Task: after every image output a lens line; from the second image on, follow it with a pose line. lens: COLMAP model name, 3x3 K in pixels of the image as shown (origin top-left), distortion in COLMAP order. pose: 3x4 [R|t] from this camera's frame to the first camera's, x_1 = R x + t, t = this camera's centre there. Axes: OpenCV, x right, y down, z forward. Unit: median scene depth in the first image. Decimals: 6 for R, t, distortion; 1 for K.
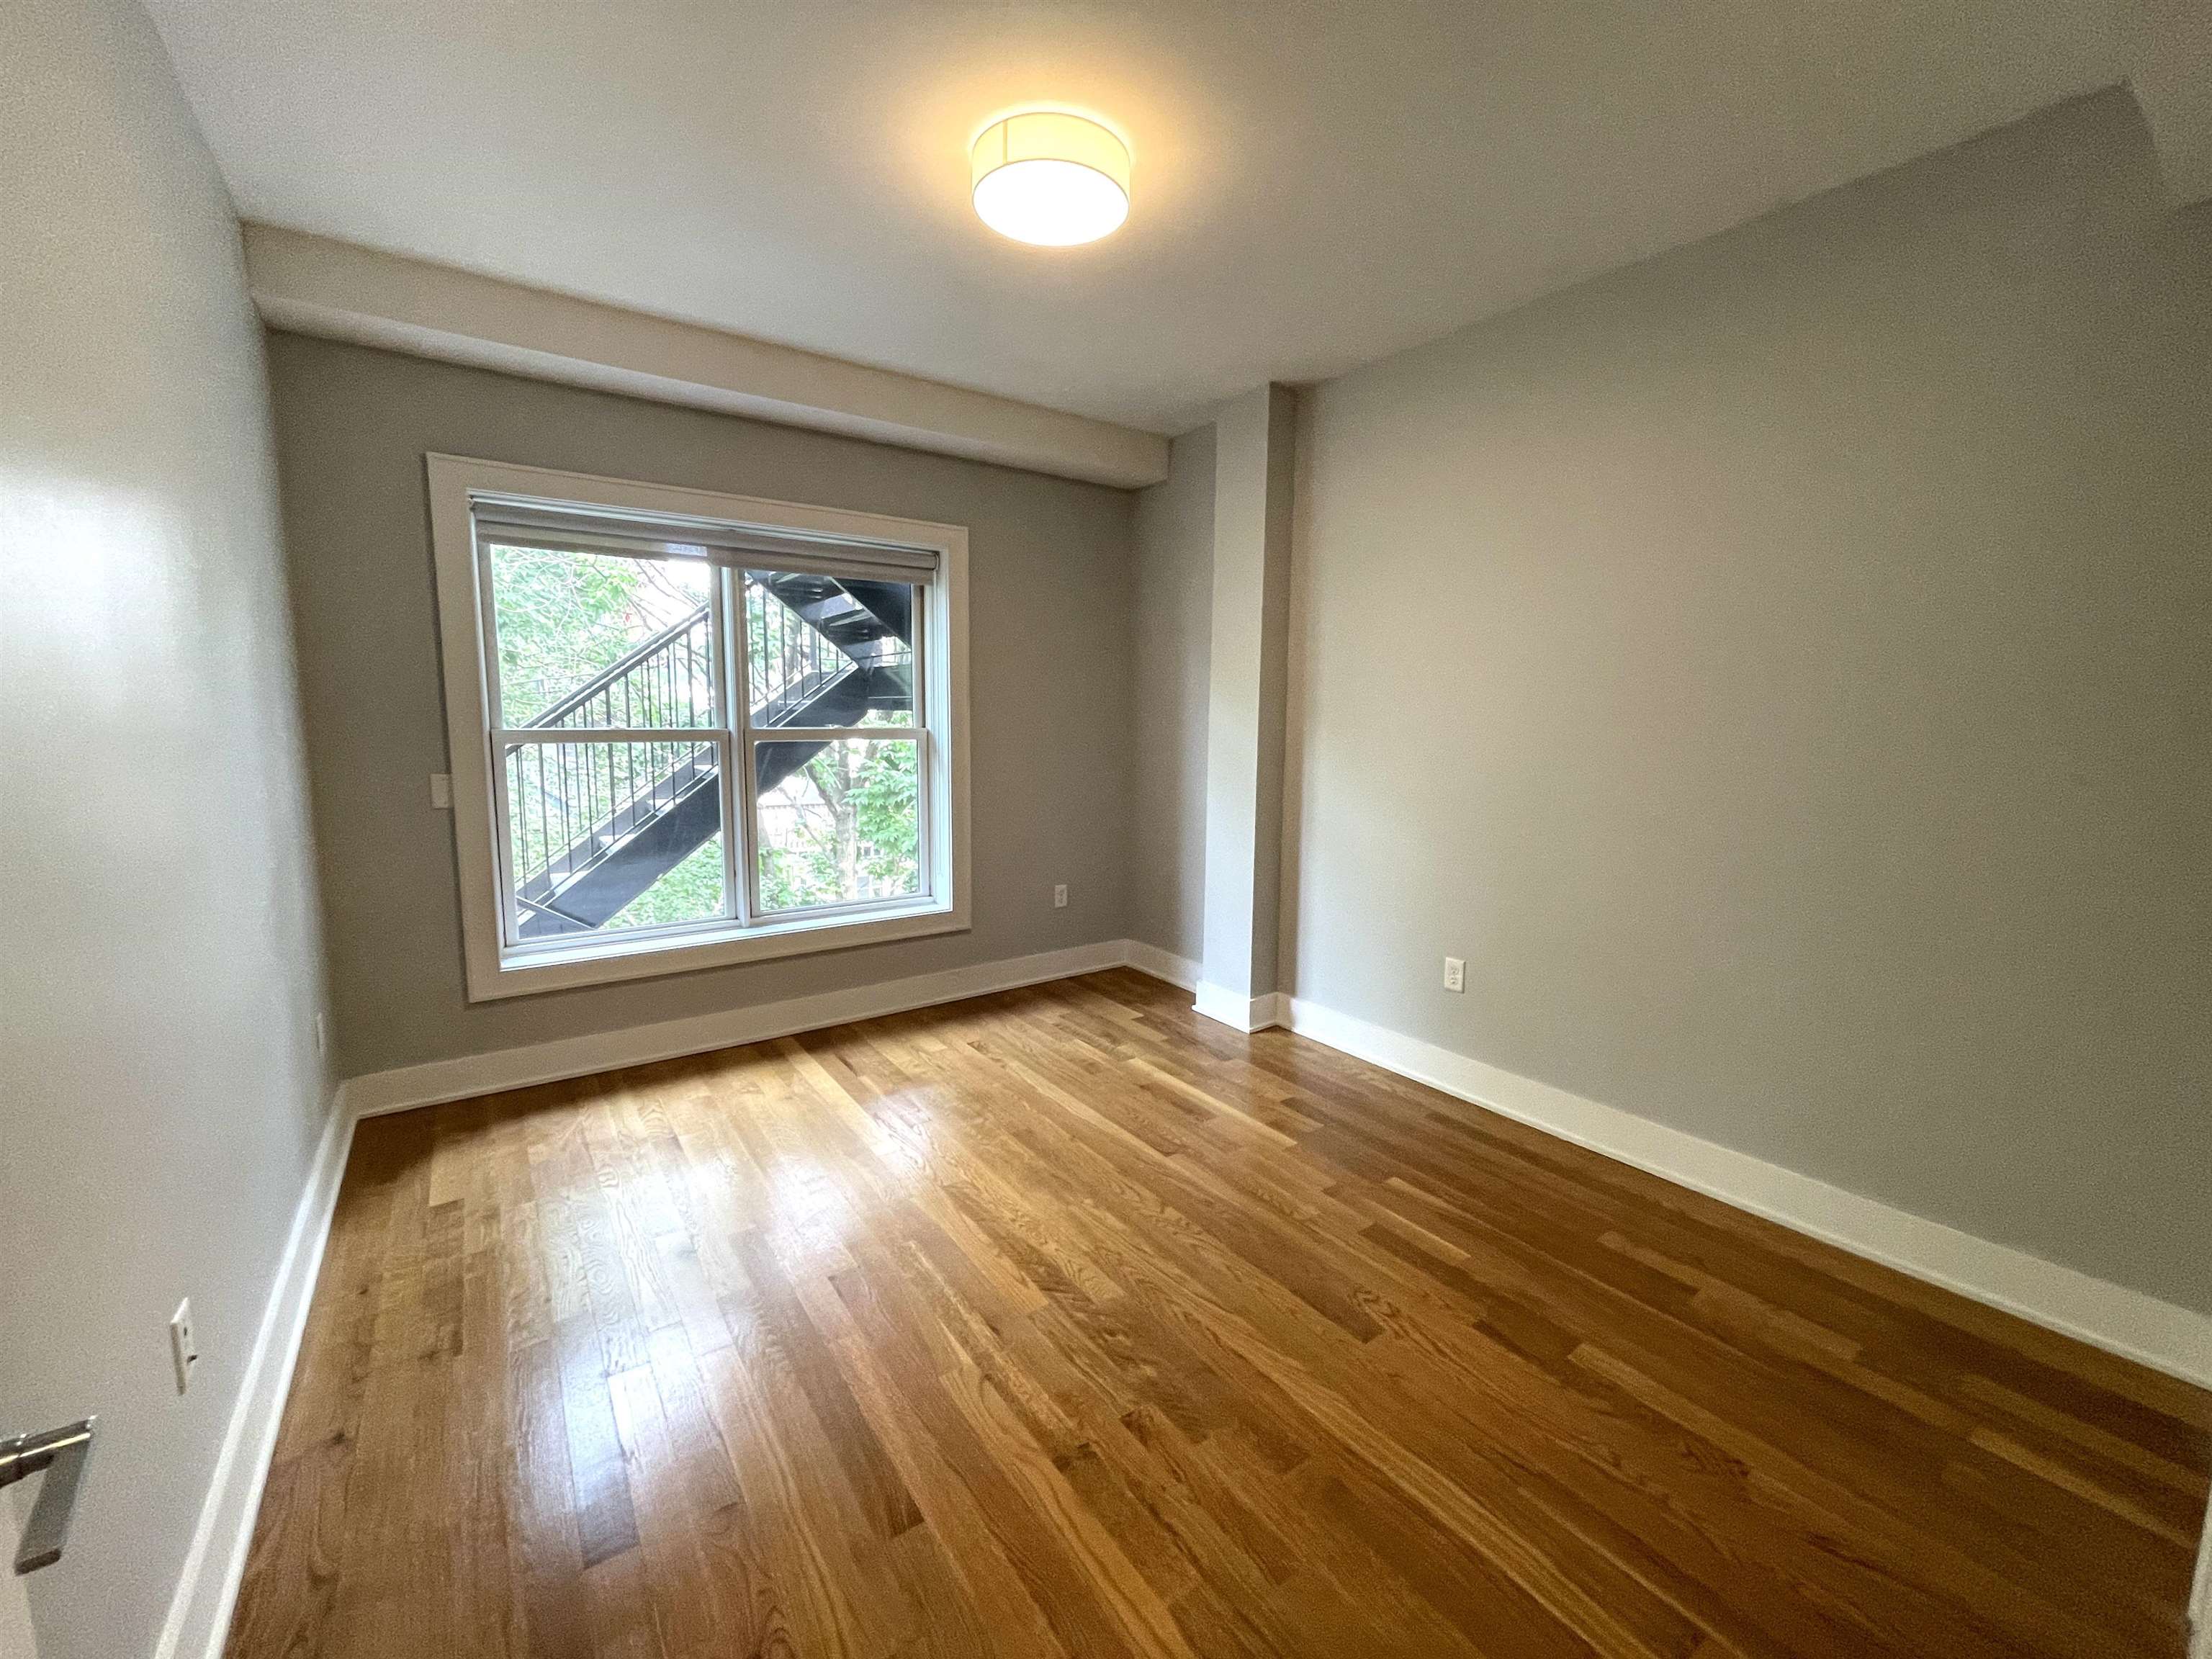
lens RADIAL K [[896.2, 0, 1111.9], [0, 896.2, 822.6], [0, 0, 1]] dist [-0.002338, -0.000608]
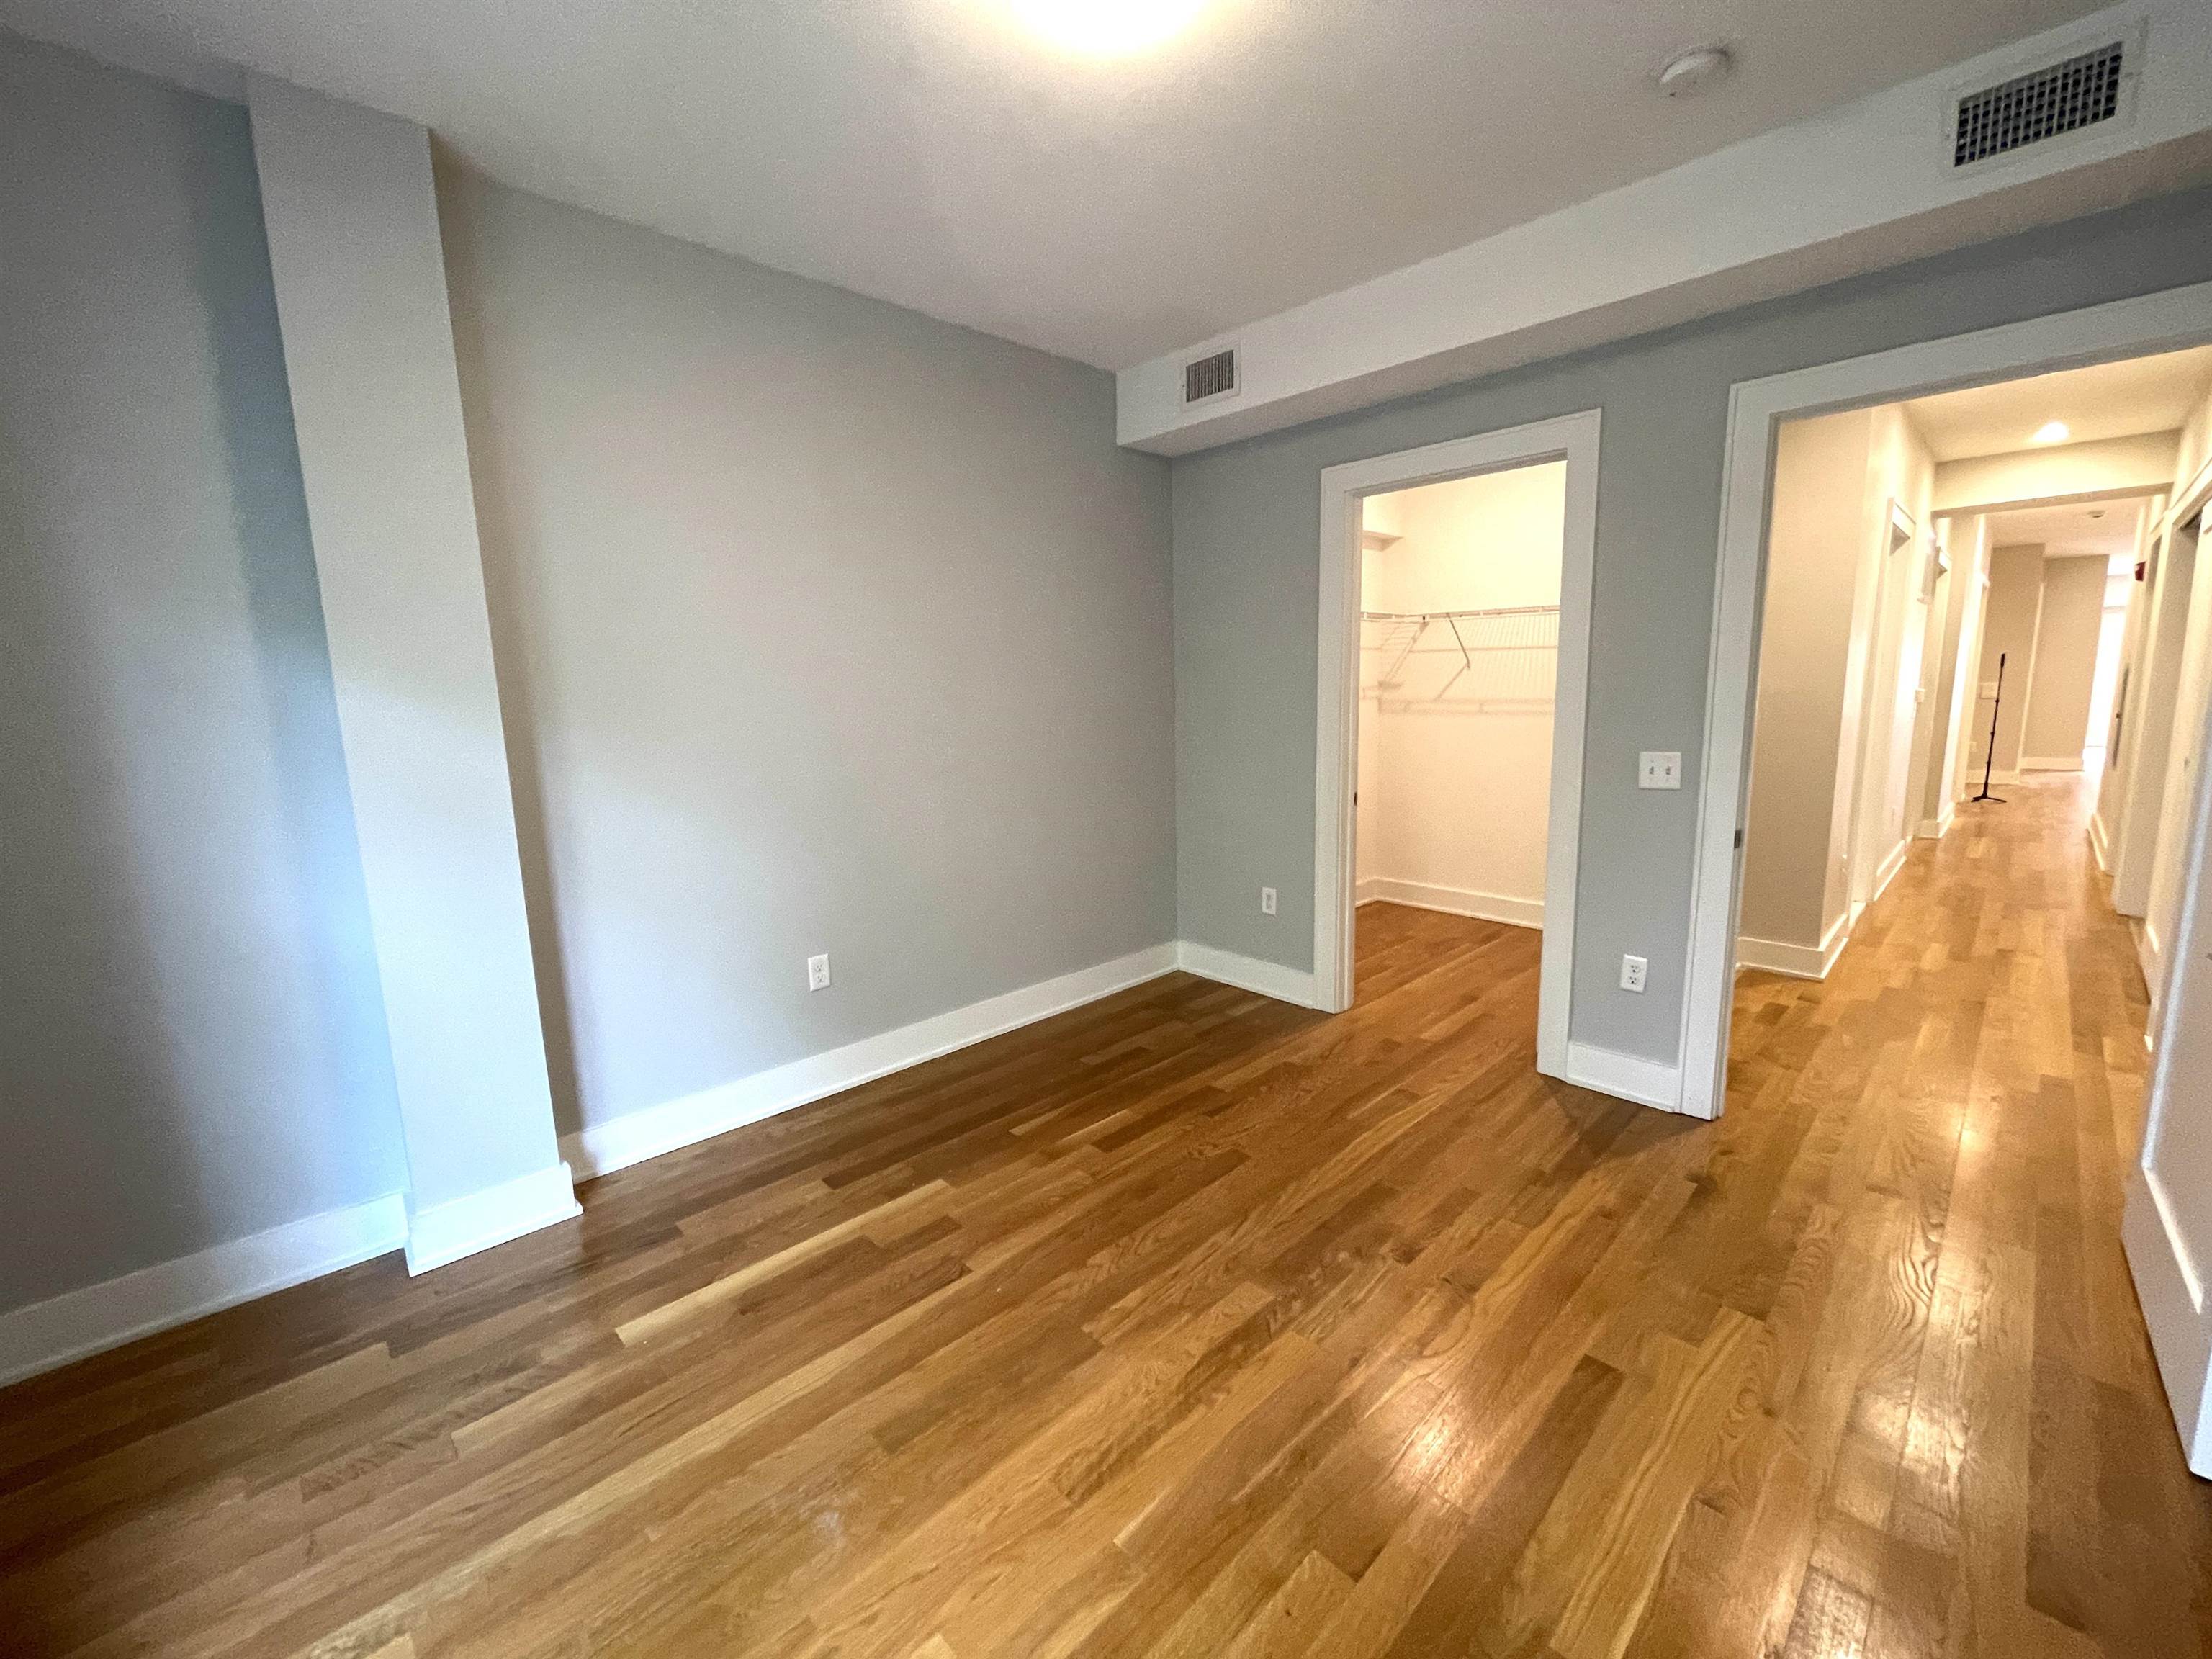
lens RADIAL K [[896.2, 0, 1111.9], [0, 896.2, 822.6], [0, 0, 1]] dist [-0.002338, -0.000608]
pose [[-0.142672, -0.160378, 0.976690, -0.627019], [0.147406, 0.972337, 0.181196, -0.122937], [-0.978732, 0.169821, -0.115085, 0.870356]]
